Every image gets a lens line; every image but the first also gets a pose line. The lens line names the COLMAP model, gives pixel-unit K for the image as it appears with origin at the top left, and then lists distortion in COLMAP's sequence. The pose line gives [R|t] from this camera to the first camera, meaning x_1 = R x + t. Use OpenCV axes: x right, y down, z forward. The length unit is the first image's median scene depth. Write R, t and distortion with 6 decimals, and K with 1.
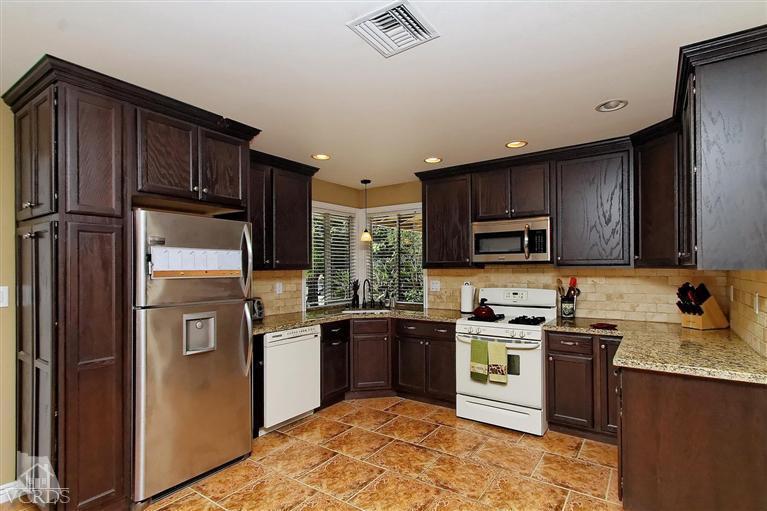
lens RADIAL K [[379.8, 0, 393.0], [0, 379.8, 265.8], [0, 0, 1]] dist [0.000436, 0.000690]
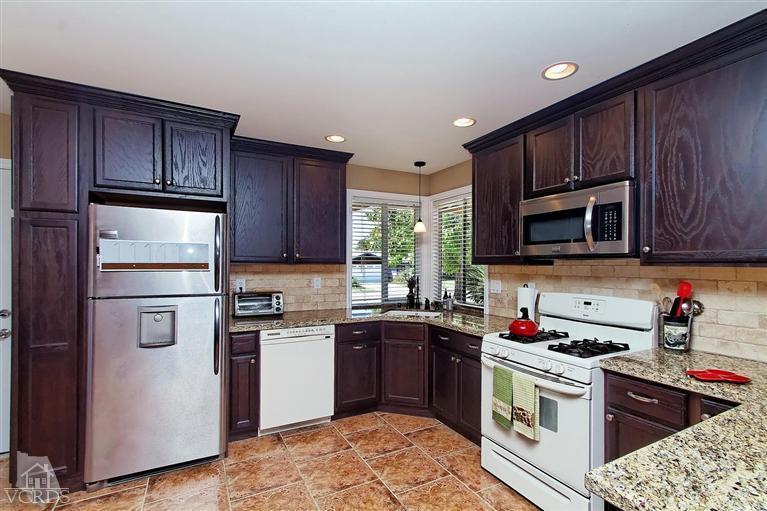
lens RADIAL K [[361.0, 0, 392.2], [0, 361.0, 266.9], [0, 0, 1]] dist [0.001329, 0.000314]
pose [[0.893626, 0.013887, -0.448597, 0.333098], [-0.007140, 0.999835, 0.016726, 0.001328], [0.448755, -0.011744, 0.893578, 0.315803]]
